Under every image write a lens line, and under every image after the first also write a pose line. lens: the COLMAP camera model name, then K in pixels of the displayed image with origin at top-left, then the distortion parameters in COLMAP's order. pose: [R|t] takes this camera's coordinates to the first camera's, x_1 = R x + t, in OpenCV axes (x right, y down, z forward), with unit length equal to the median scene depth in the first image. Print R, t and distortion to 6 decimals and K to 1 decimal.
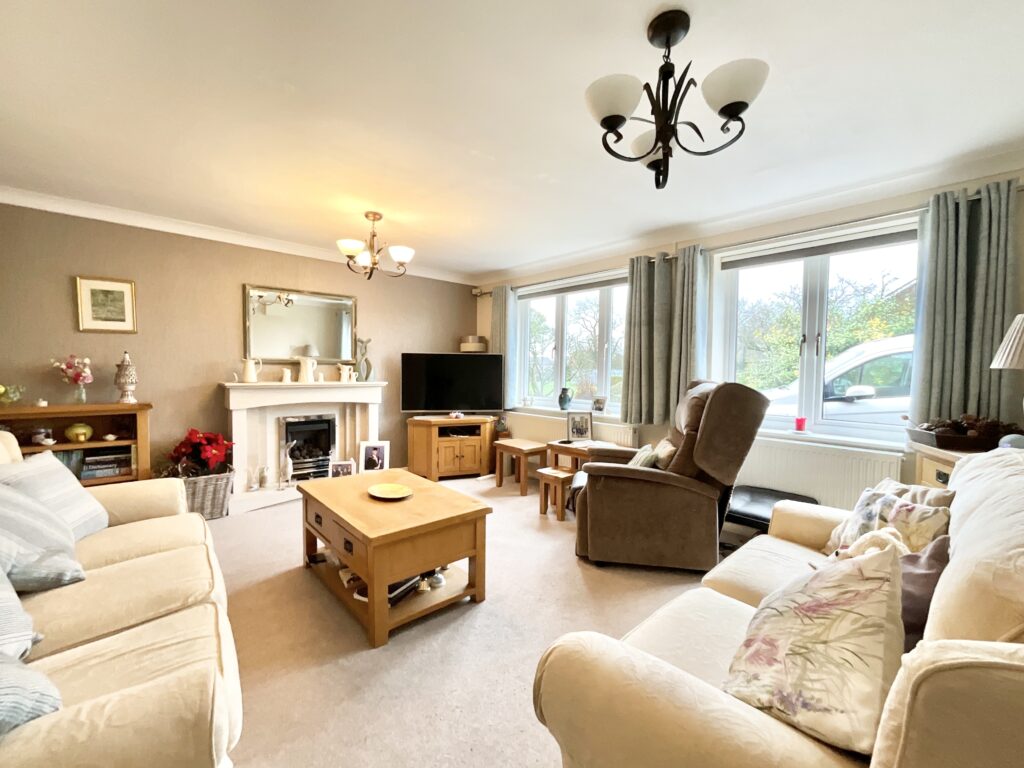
lens RADIAL K [[427.7, 0, 515.5], [0, 427.7, 386.4], [0, 0, 1]] dist [-0.010517, 0.000038]
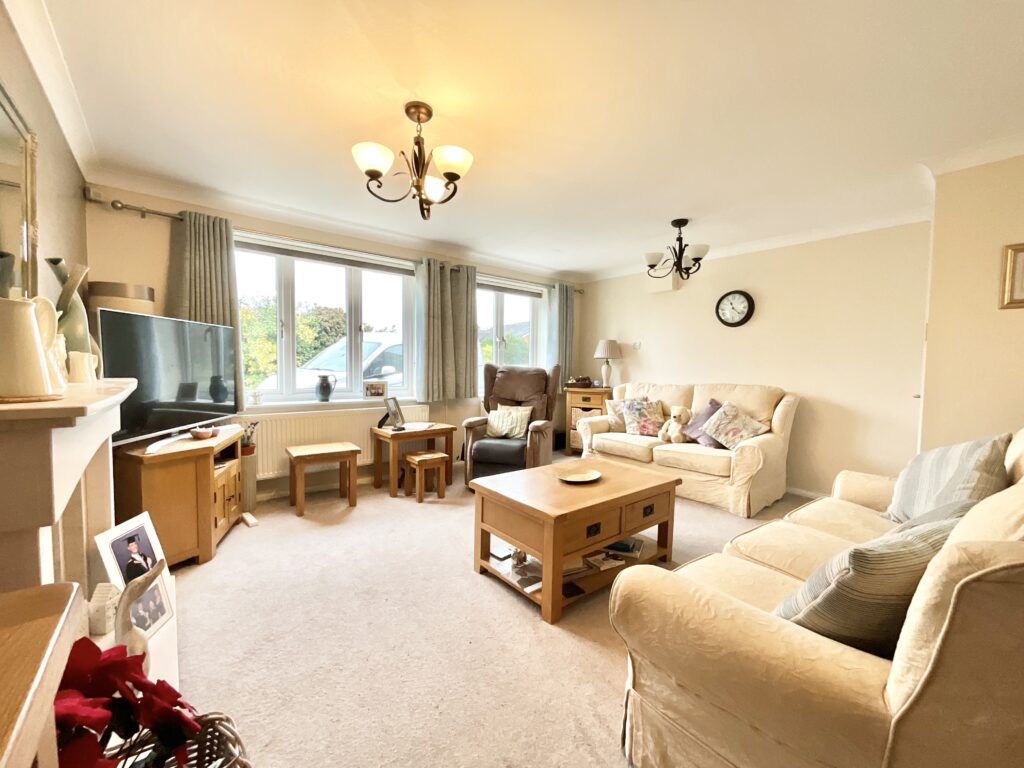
lens RADIAL K [[410.1, 0, 512.0], [0, 410.1, 384.0], [0, 0, 1]] dist [-0.007876, 0.000136]
pose [[0.055075, -0.062218, 0.996542, -0.696439], [0.025656, 0.997815, 0.060880, -0.019246], [-0.998153, 0.022215, 0.056551, 0.605526]]
